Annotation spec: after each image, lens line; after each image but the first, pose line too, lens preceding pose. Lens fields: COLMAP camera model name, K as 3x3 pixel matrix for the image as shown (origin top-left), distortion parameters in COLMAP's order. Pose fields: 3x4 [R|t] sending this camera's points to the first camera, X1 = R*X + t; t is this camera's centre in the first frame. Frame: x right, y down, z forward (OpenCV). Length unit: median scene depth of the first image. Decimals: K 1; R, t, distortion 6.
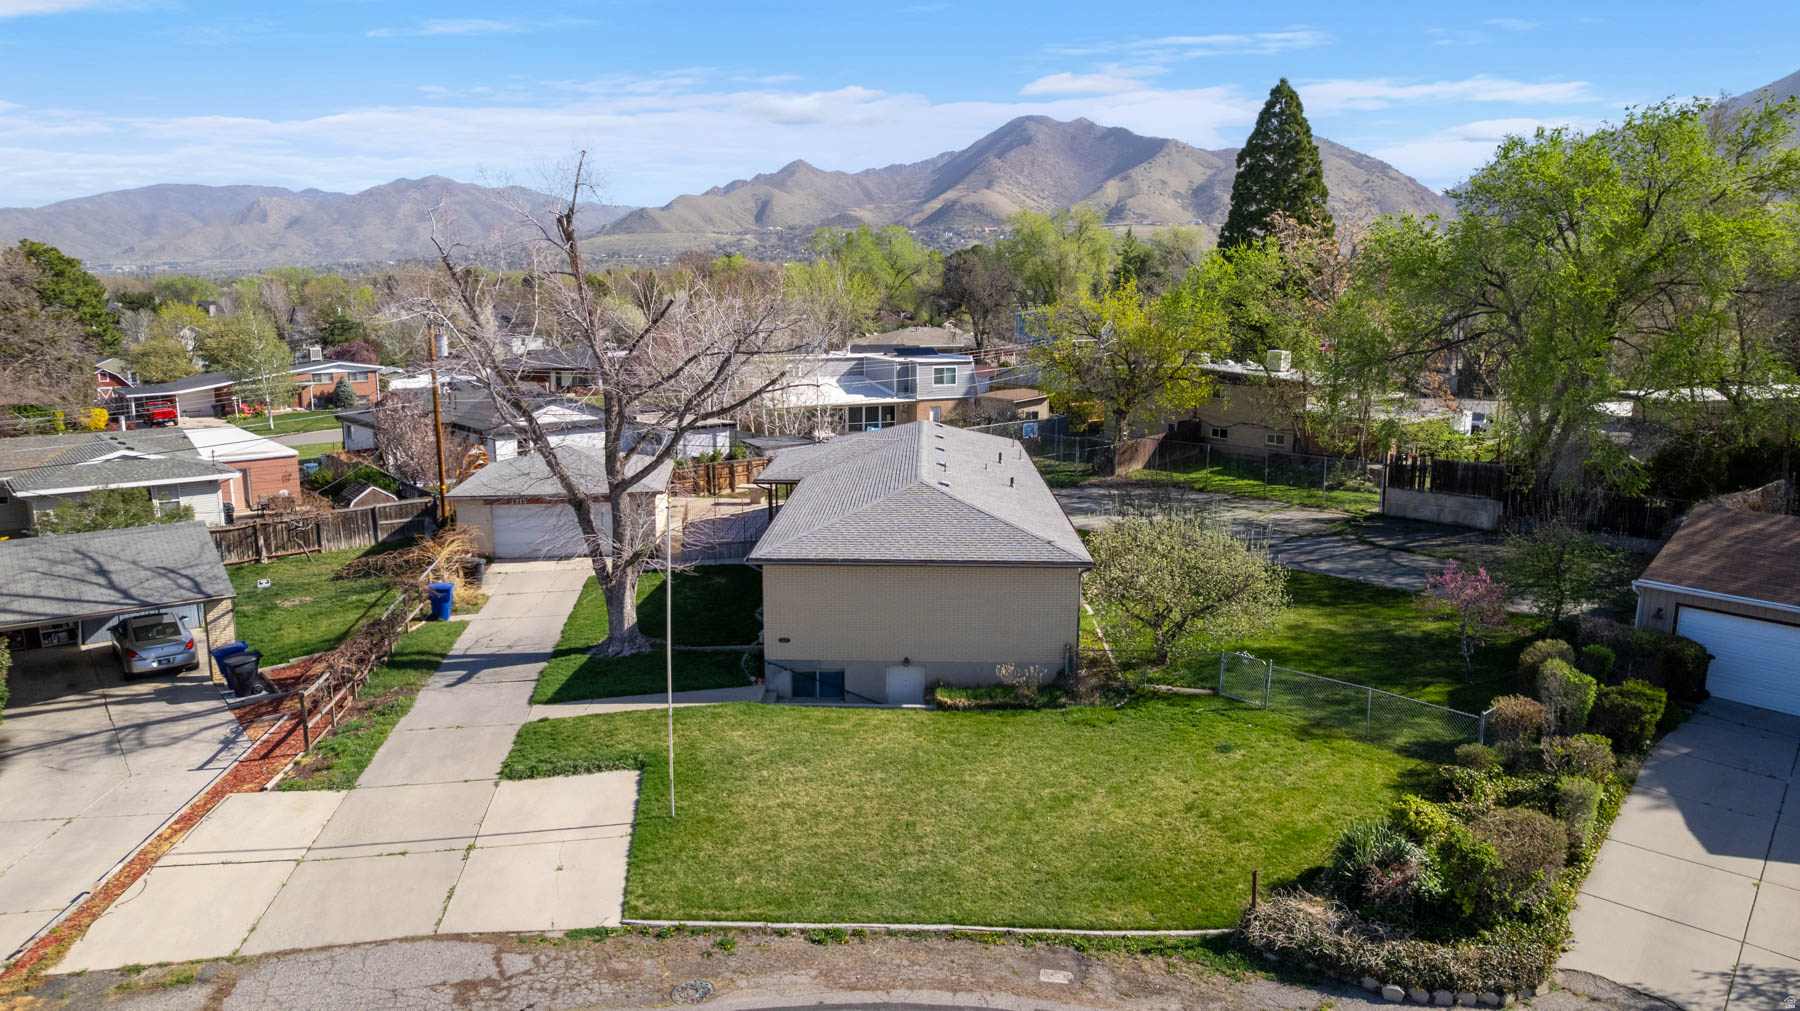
lens RADIAL K [[1150.8, 0, 901.4], [0, 1150.8, 512.9], [0, 0, 1]] dist [-0.074731, 0.065499]
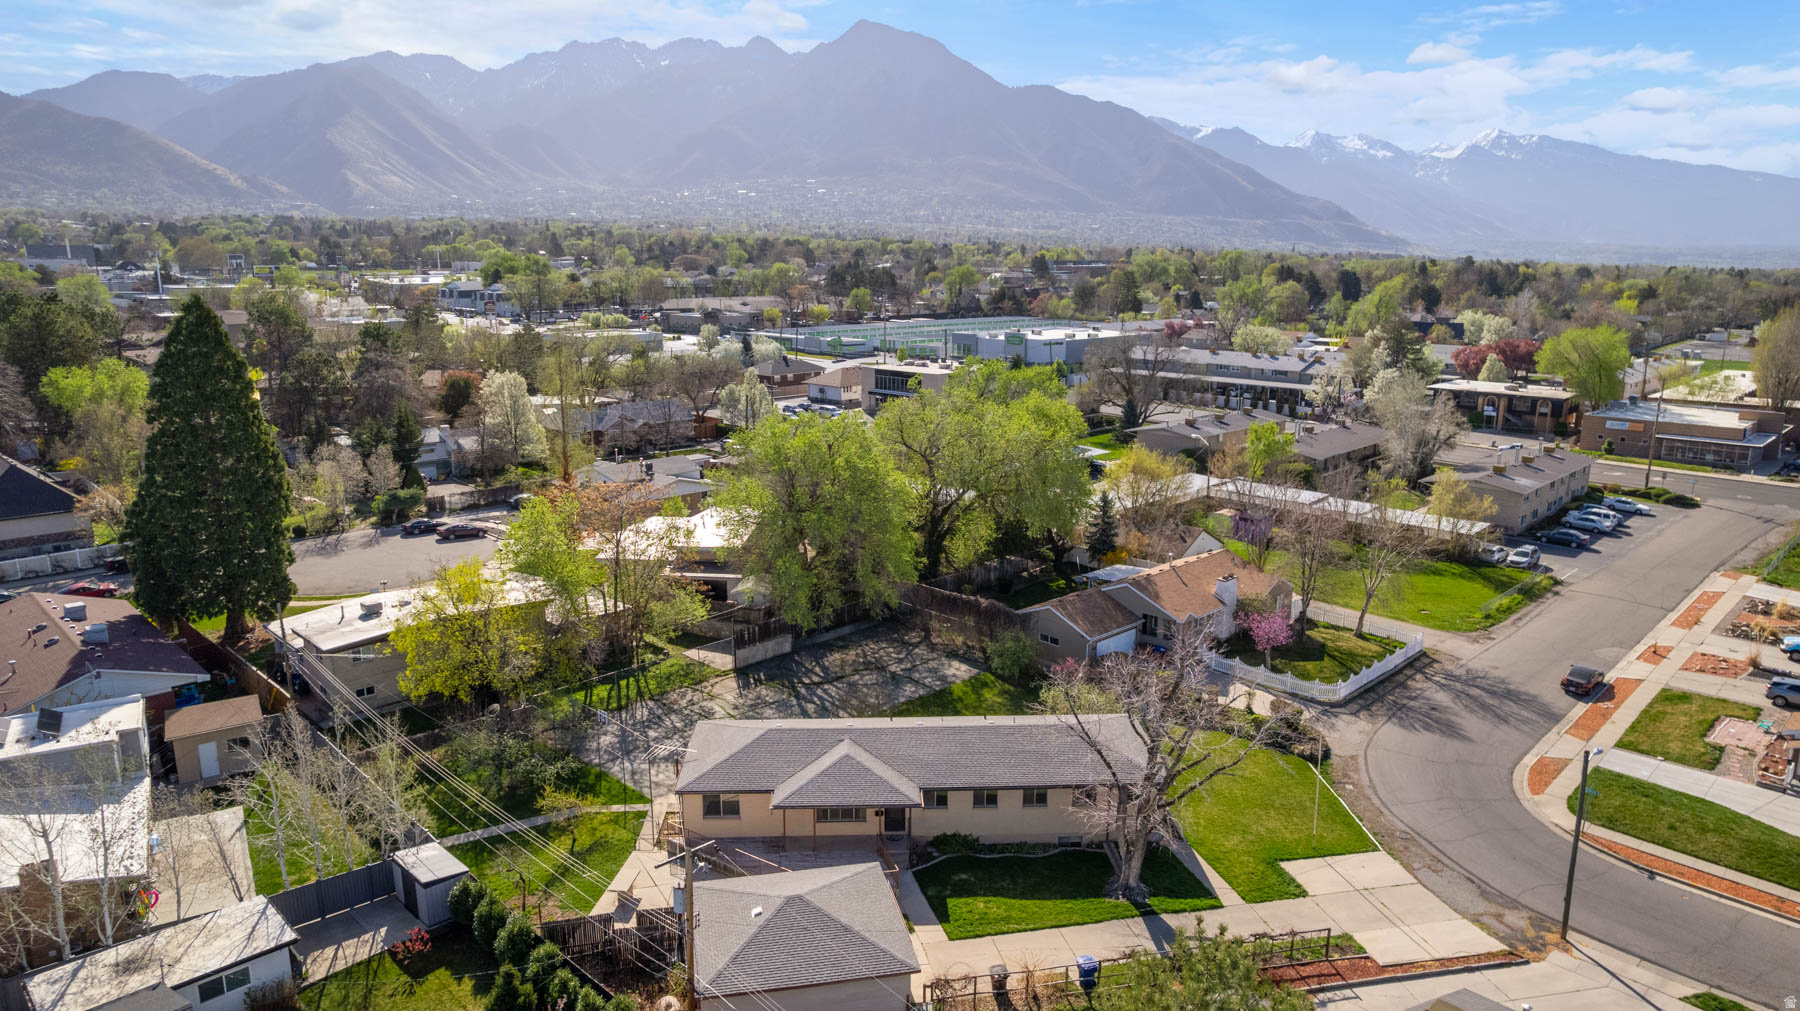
lens RADIAL K [[1150.8, 0, 901.4], [0, 1150.8, 512.9], [0, 0, 1]] dist [-0.074731, 0.065499]
pose [[-0.065425, -0.225643, 0.972011, -1.496979], [0.185061, 0.954455, 0.234024, -0.743601], [-0.980547, 0.195192, -0.020687, 1.114158]]
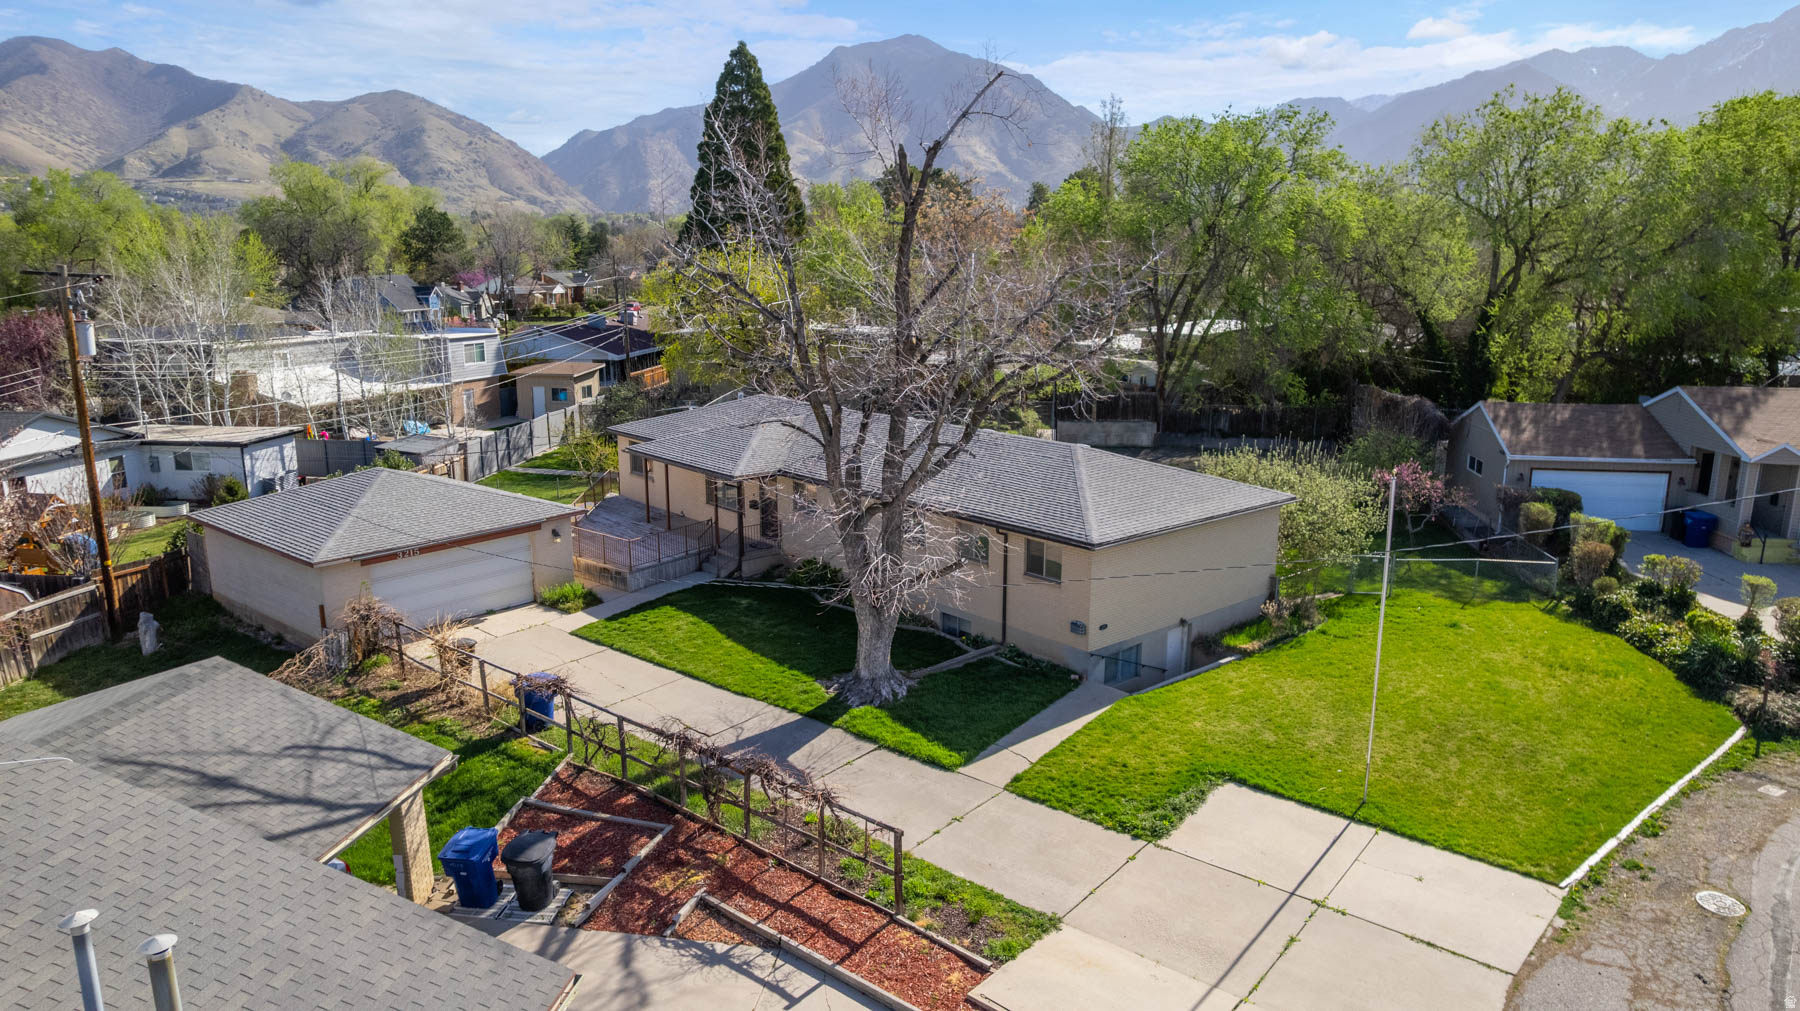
lens RADIAL K [[1157.6, 0, 900.0], [0, 1157.6, 505.5], [0, 0, 1]] dist [-0.089250, 0.088517]
pose [[0.744752, -0.142984, 0.651843, -0.666117], [0.126957, 0.989295, 0.071952, -0.060695], [-0.655153, 0.029170, 0.754933, 0.325152]]
